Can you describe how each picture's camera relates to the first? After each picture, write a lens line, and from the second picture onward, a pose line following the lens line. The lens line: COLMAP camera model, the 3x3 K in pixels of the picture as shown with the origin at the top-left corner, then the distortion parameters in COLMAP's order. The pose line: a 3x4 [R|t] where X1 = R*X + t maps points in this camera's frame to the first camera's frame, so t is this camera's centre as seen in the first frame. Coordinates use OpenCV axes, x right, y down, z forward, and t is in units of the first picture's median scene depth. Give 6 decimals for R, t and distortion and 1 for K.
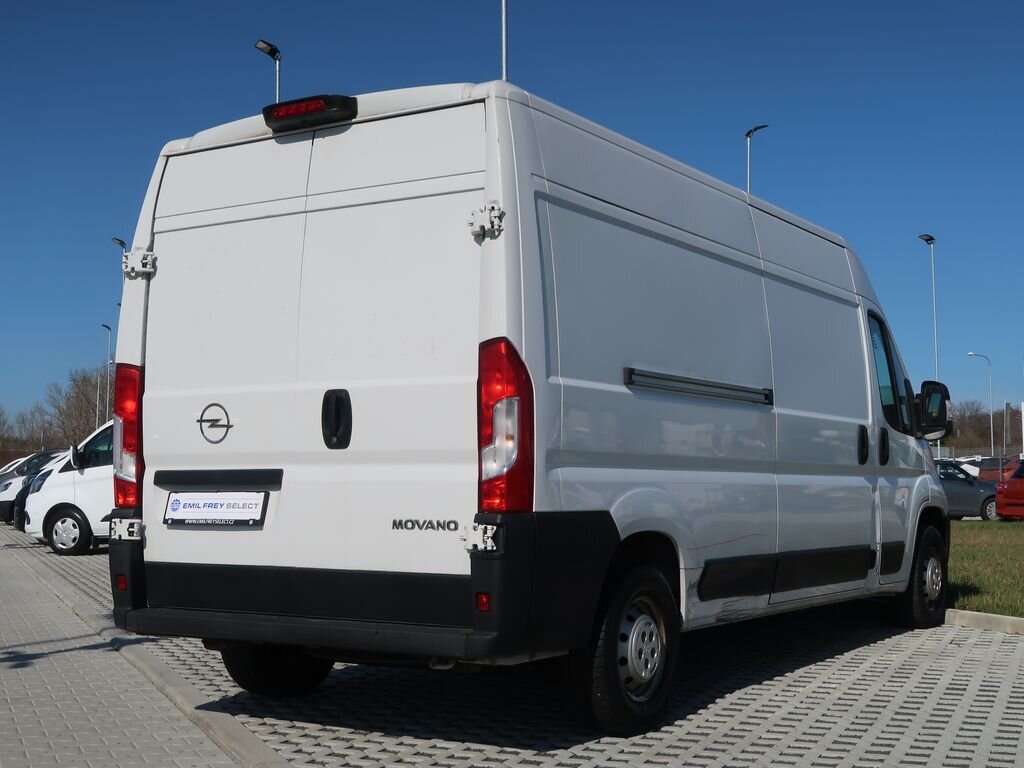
lens RADIAL K [[1379.3, 0, 512.0], [0, 1379.3, 384.0], [0, 0, 1]] dist [0.011763, 0.032956]
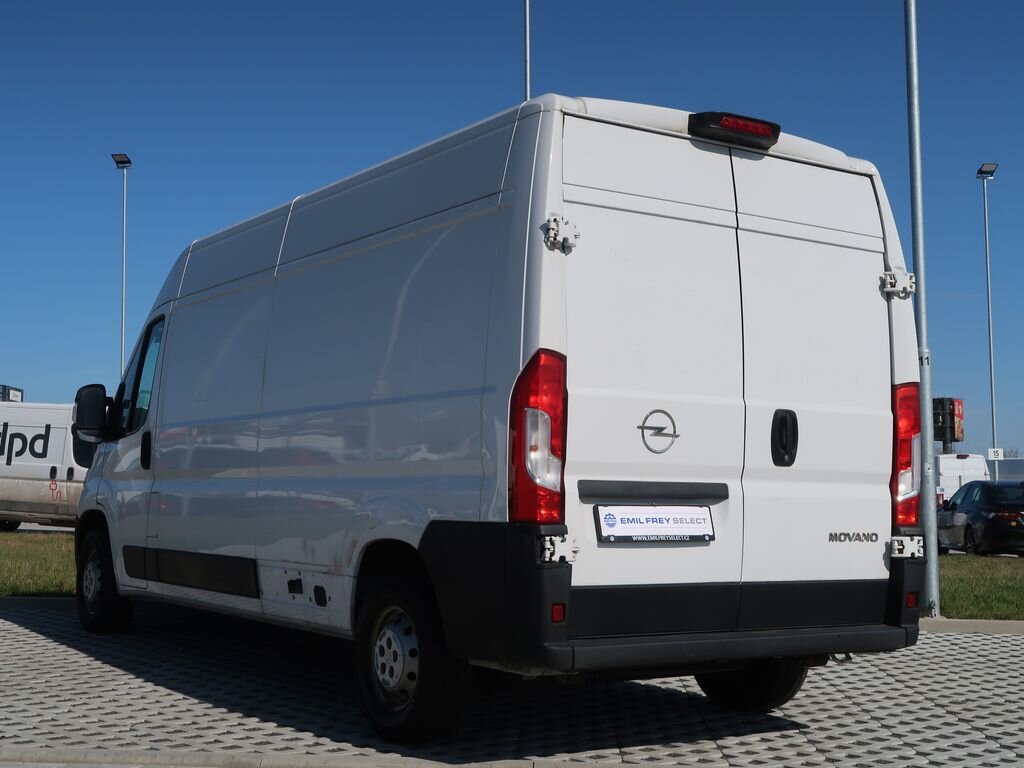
lens RADIAL K [[1379.3, 0, 512.0], [0, 1379.3, 384.0], [0, 0, 1]] dist [0.011763, 0.032956]
pose [[0.410732, 0.081933, 0.908067, -1.120561], [-0.084819, 0.995069, -0.051418, 0.053947], [-0.907802, -0.055902, 0.415656, 0.723511]]
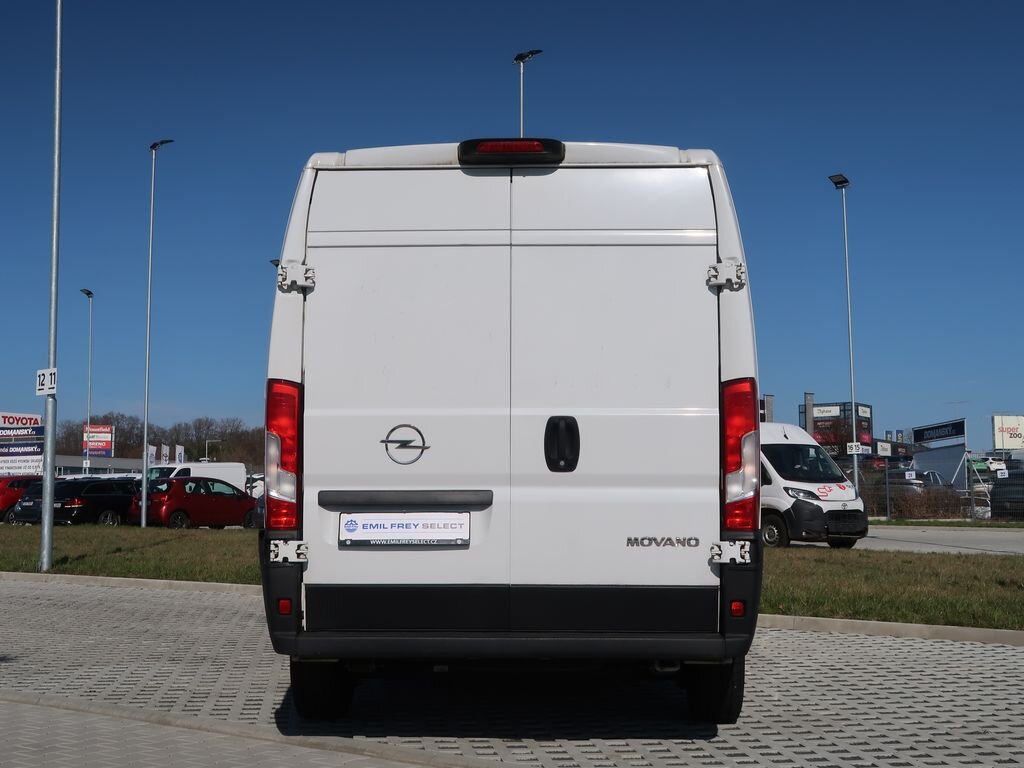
lens RADIAL K [[1379.3, 0, 512.0], [0, 1379.3, 384.0], [0, 0, 1]] dist [0.011763, 0.032956]
pose [[0.864730, 0.042795, 0.500410, -0.668776], [-0.037353, 0.999084, -0.020893, 0.002664], [-0.500846, -0.000626, 0.865536, 0.090742]]
